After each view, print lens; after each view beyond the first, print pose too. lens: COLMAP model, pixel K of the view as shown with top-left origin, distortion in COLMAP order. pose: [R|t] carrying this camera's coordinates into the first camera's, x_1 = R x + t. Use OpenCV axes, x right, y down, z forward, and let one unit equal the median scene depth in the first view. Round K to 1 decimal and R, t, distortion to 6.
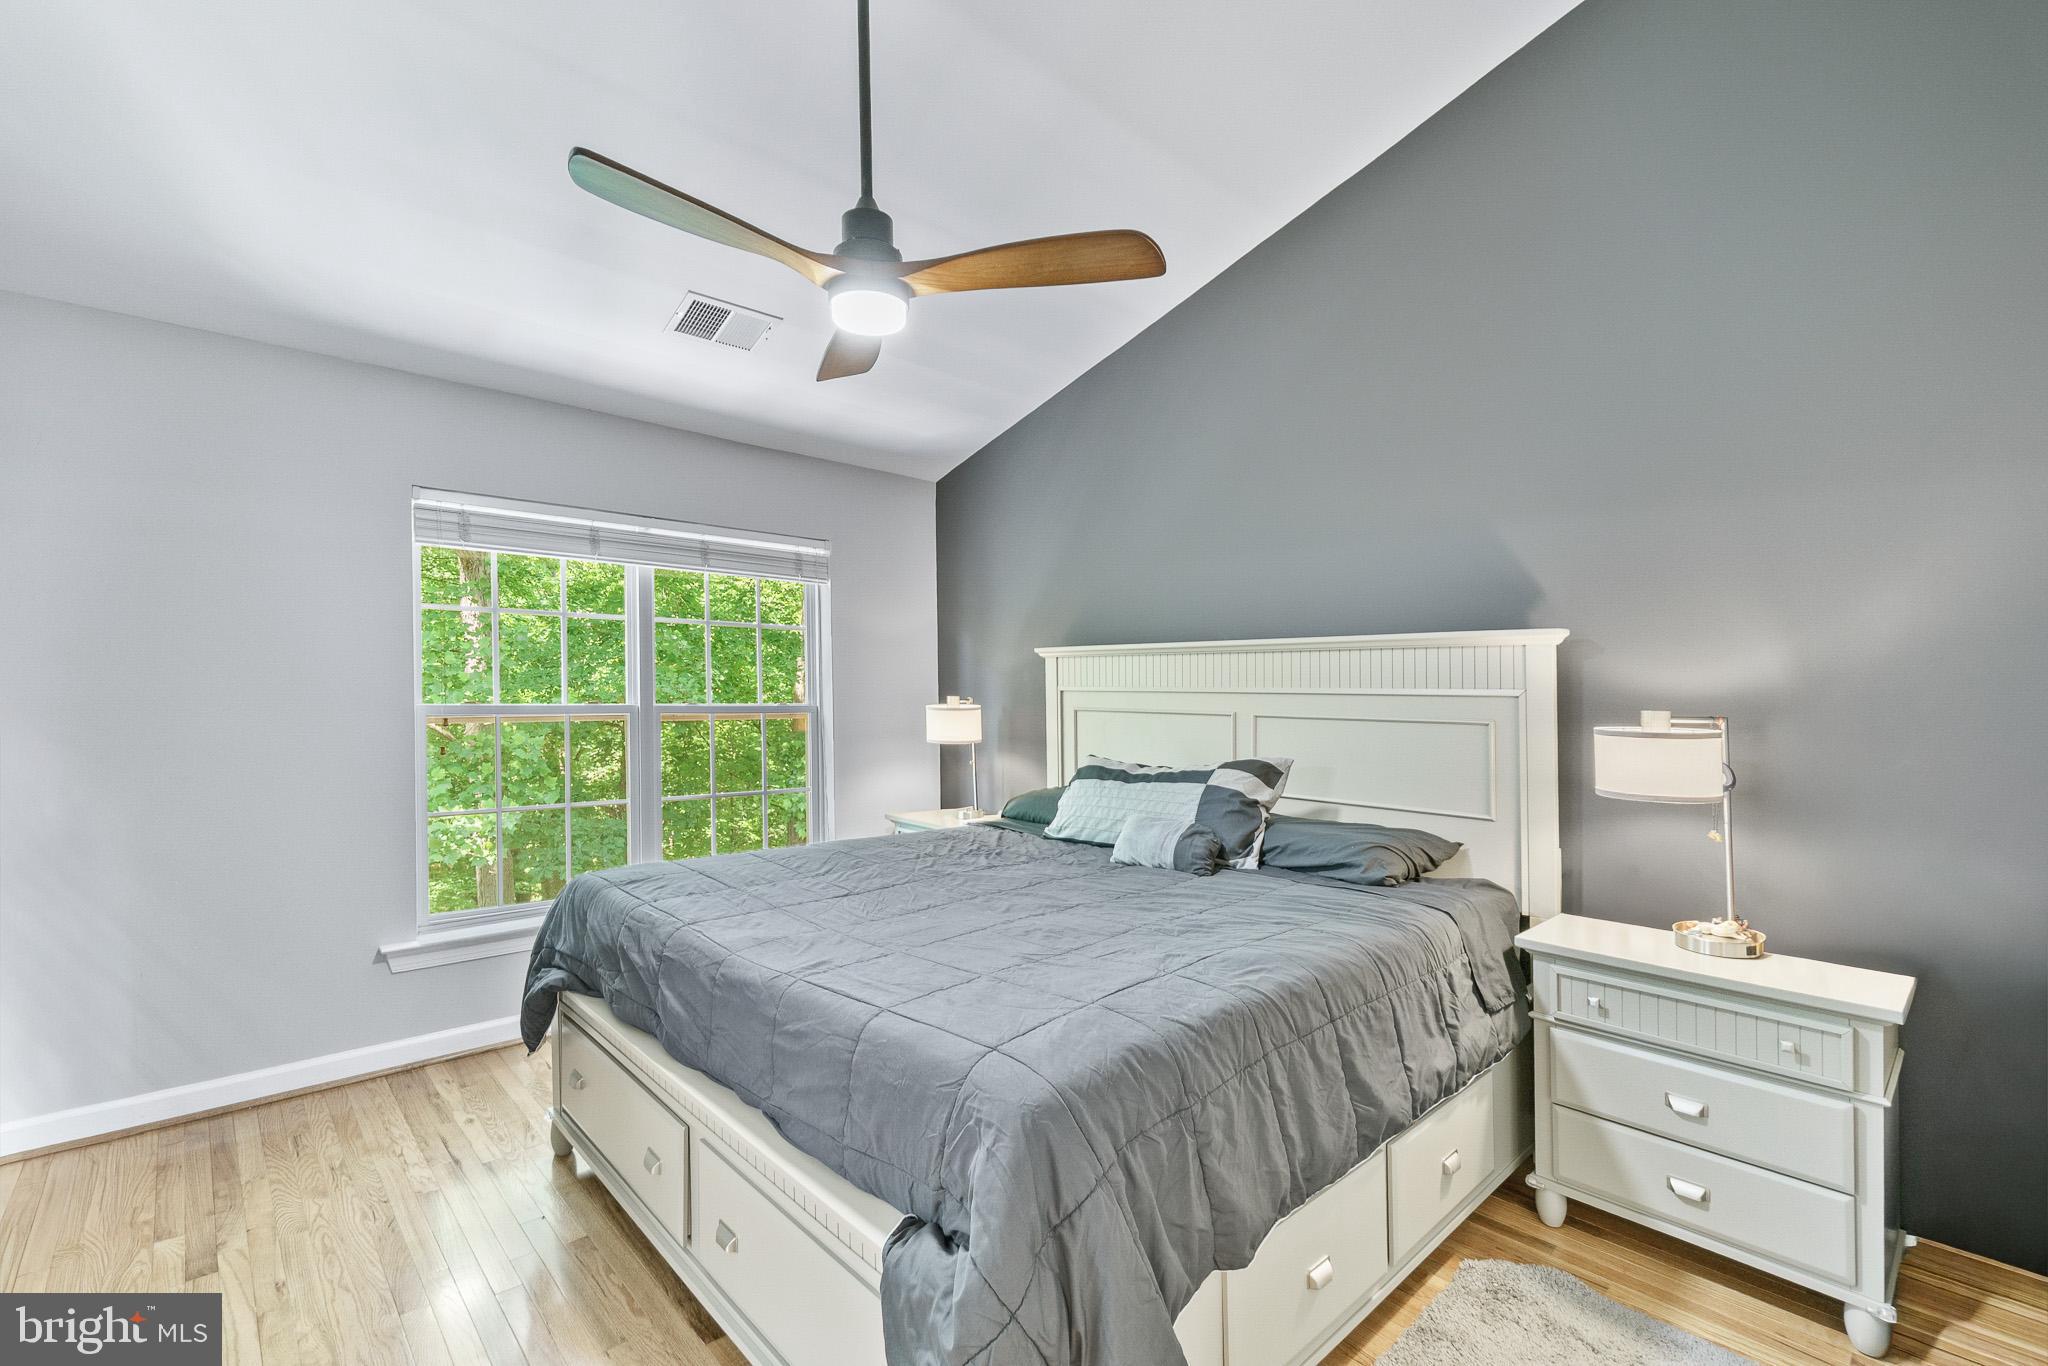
lens RADIAL K [[889.0, 0, 1045.2], [0, 889.0, 702.0], [0, 0, 1]] dist [-0.008628, -0.001279]
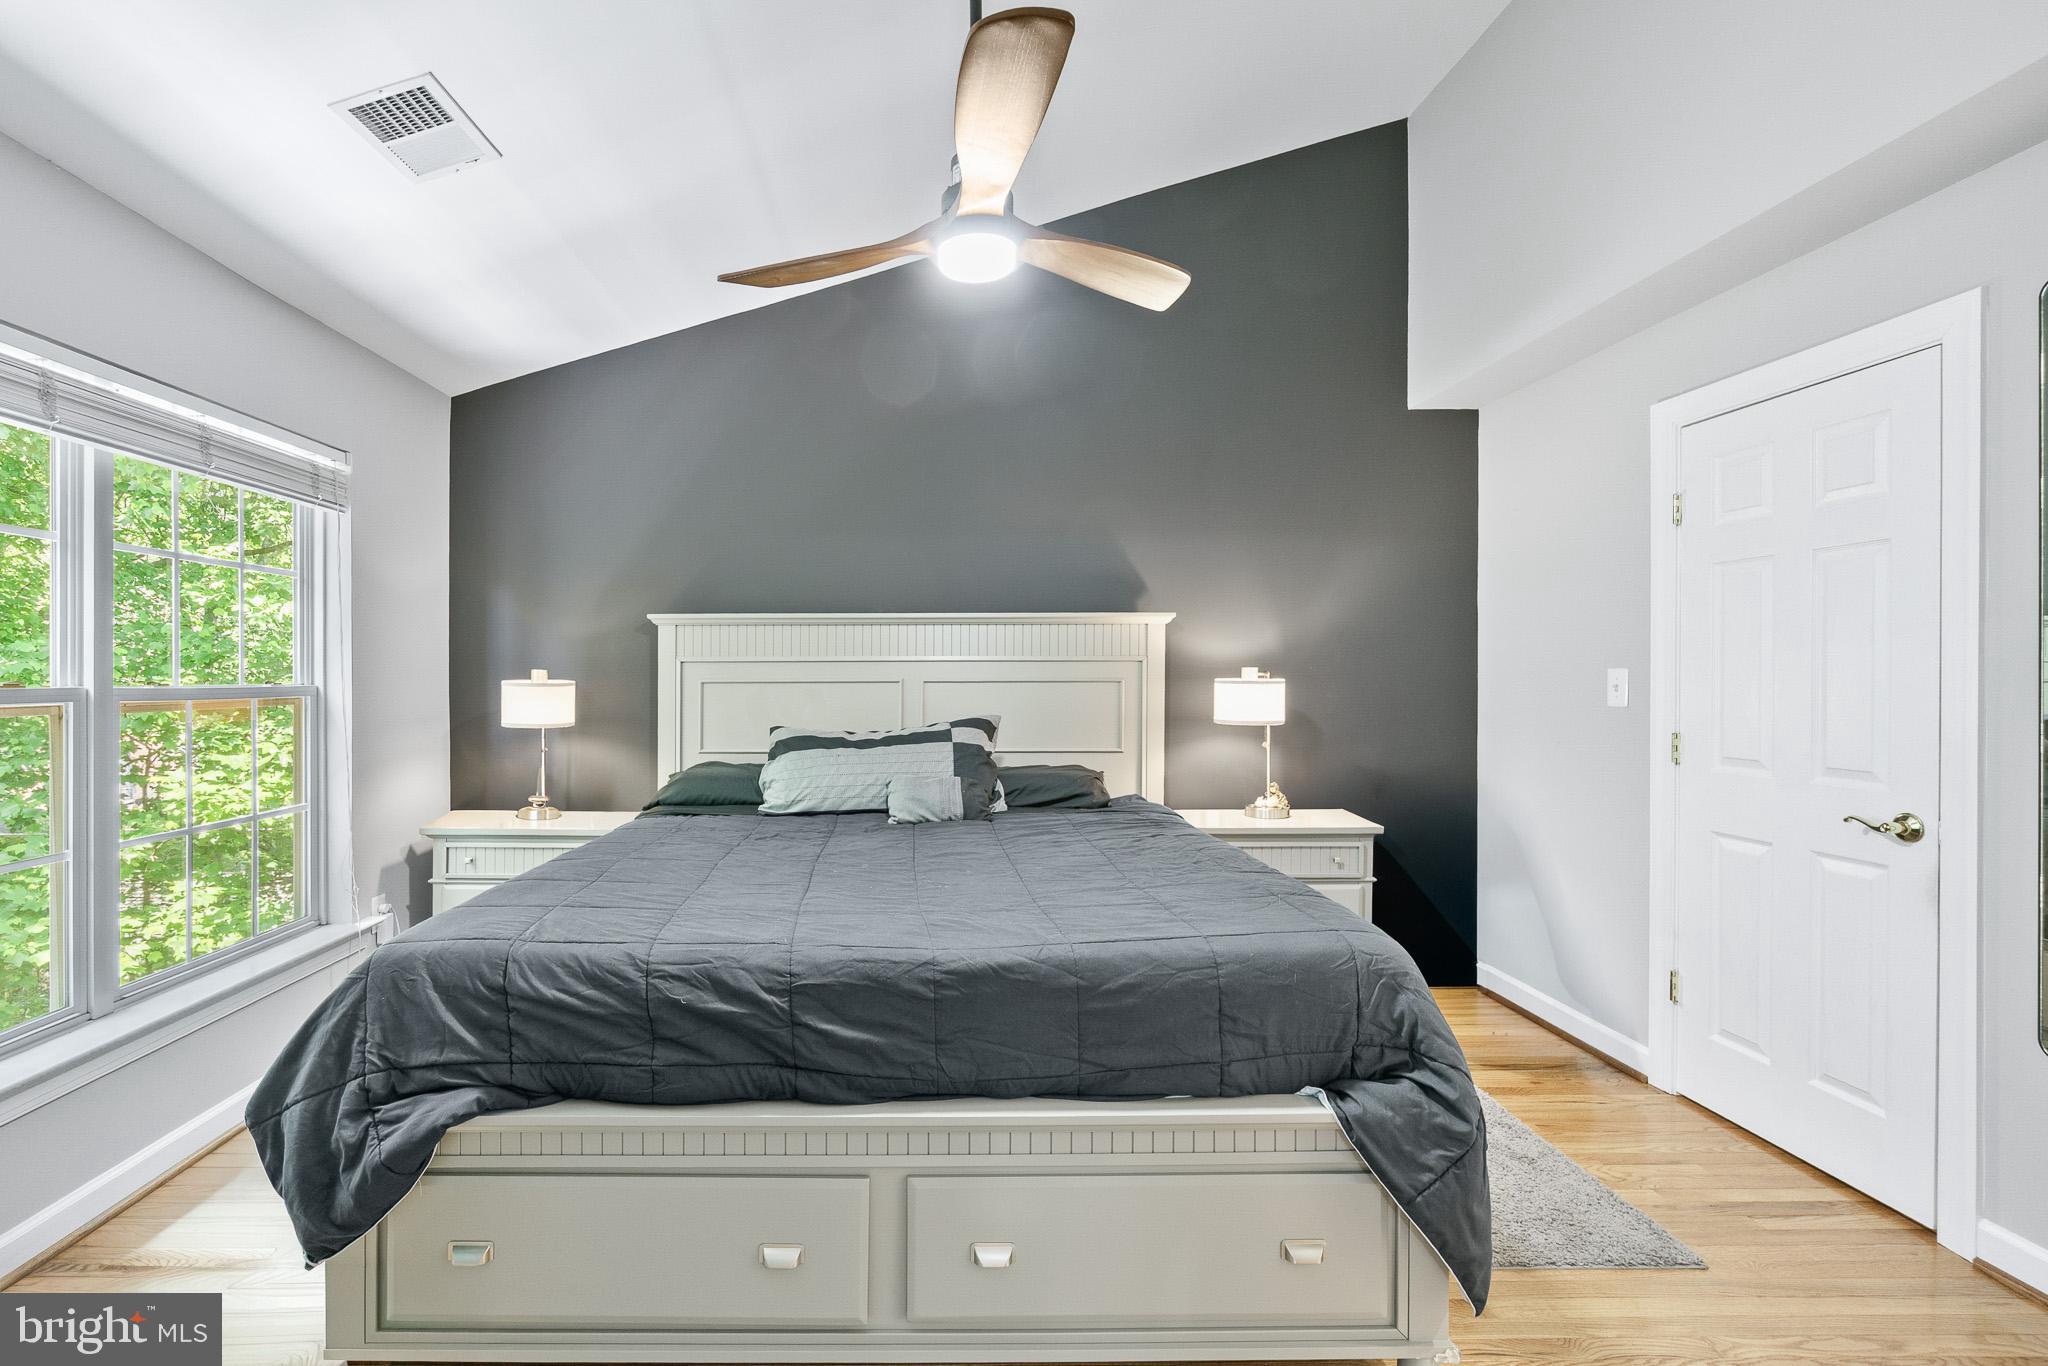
lens RADIAL K [[889.0, 0, 938.2], [0, 889.0, 671.8], [0, 0, 1]] dist [-0.008628, -0.001279]
pose [[0.682613, -0.012058, 0.730680, -0.608175], [0.021494, 0.999763, -0.003581, 0.008369], [-0.730464, 0.018150, 0.682711, 0.243904]]
